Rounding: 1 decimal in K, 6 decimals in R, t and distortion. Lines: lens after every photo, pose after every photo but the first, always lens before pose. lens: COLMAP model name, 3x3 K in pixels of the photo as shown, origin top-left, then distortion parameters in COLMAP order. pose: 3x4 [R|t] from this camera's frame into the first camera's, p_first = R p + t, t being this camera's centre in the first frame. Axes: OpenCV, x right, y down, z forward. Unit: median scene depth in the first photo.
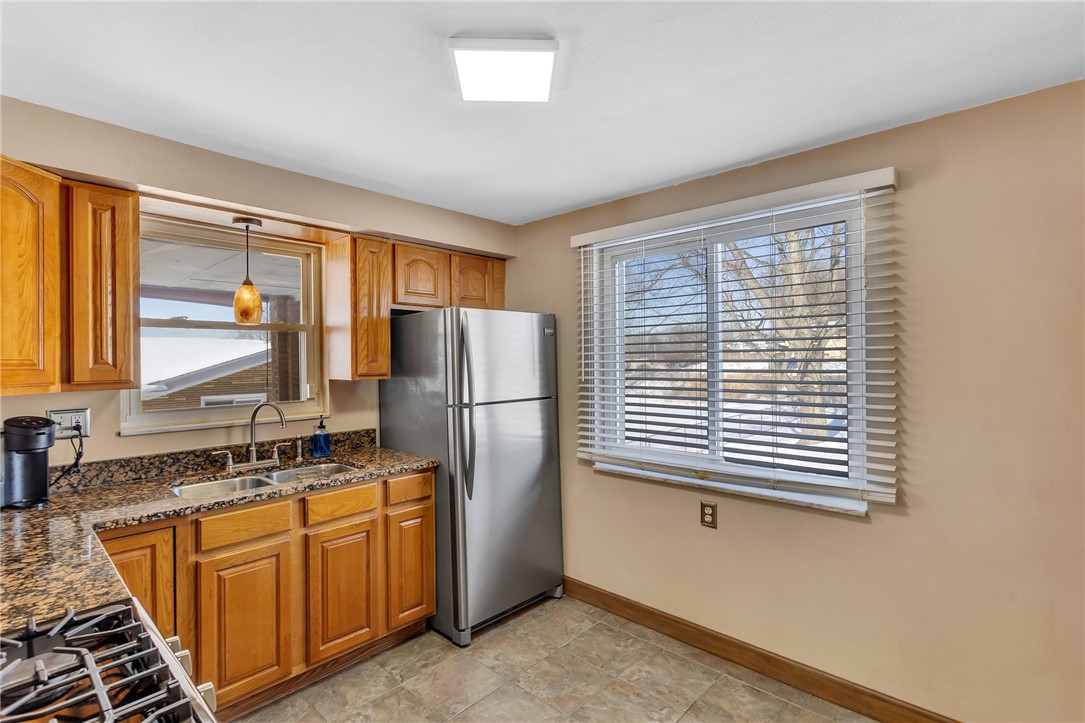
lens RADIAL K [[512.9, 0, 537.3], [0, 512.9, 360.8], [0, 0, 1]] dist [0.000430, 0.002856]
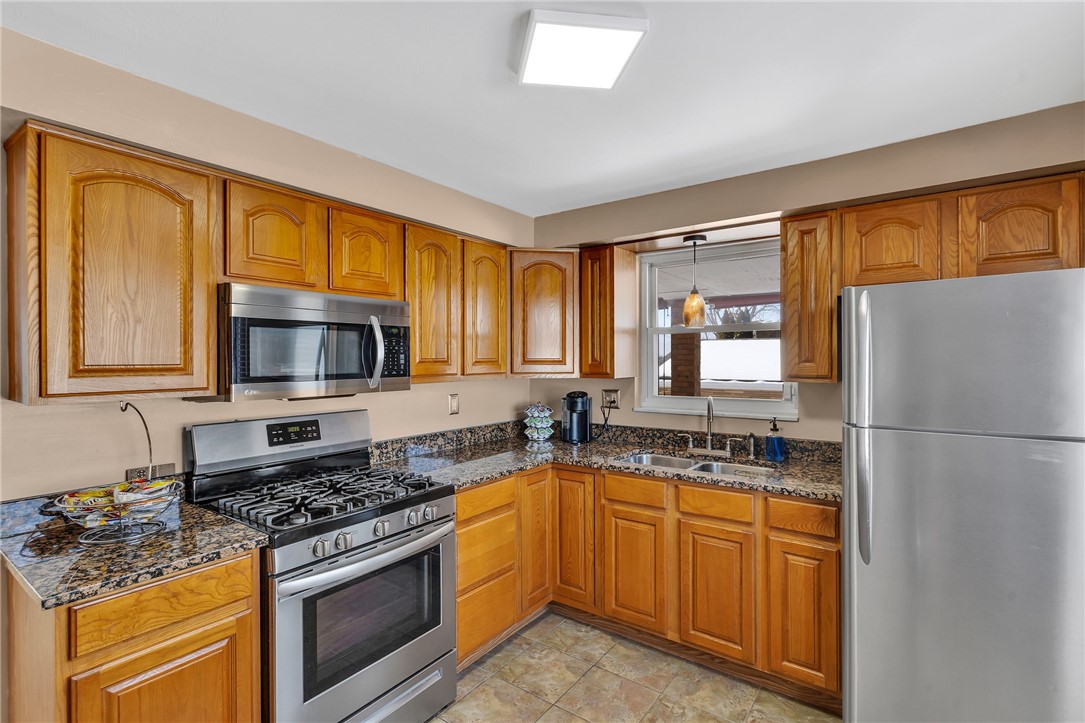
lens RADIAL K [[512.9, 0, 534.6], [0, 512.9, 361.5], [0, 0, 1]] dist [0.000430, 0.002856]
pose [[0.109692, 0.013336, -0.993876, 0.525383], [0.000156, 0.999910, 0.013434, -0.010947], [0.993966, -0.001629, 0.109680, 0.502115]]
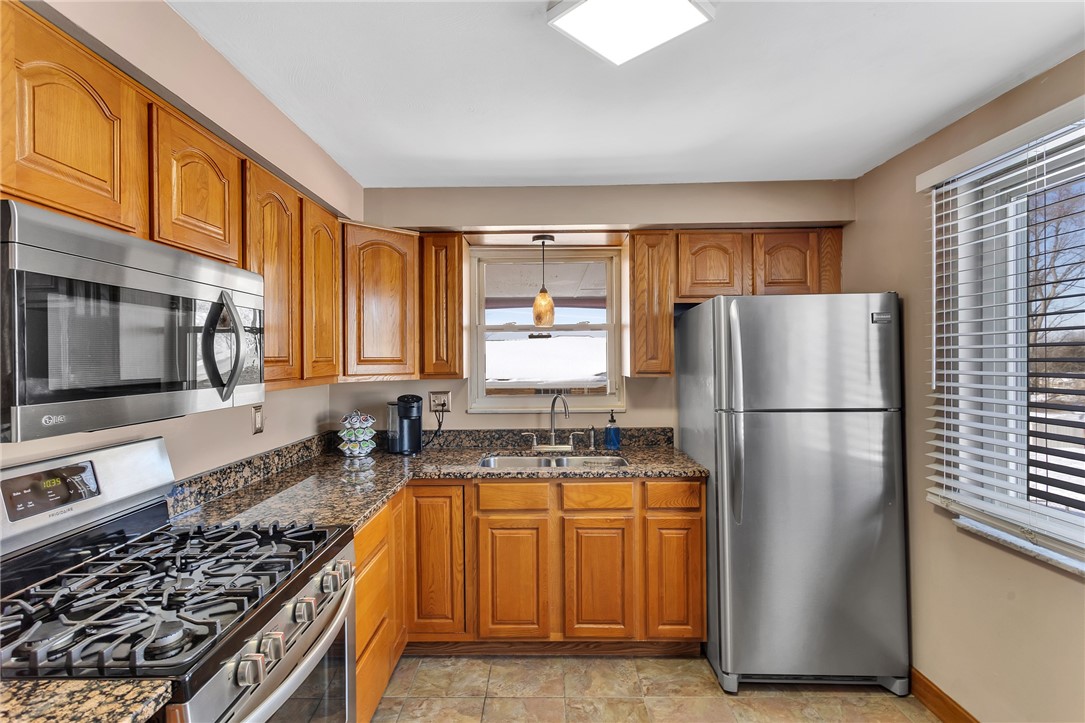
lens RADIAL K [[512.9, 0, 535.0], [0, 512.9, 360.9], [0, 0, 1]] dist [0.000430, 0.002856]
pose [[0.672112, 0.007188, -0.740414, 0.278109], [0.000076, 0.999952, 0.009776, -0.004402], [0.740449, -0.006626, 0.672080, 0.195807]]
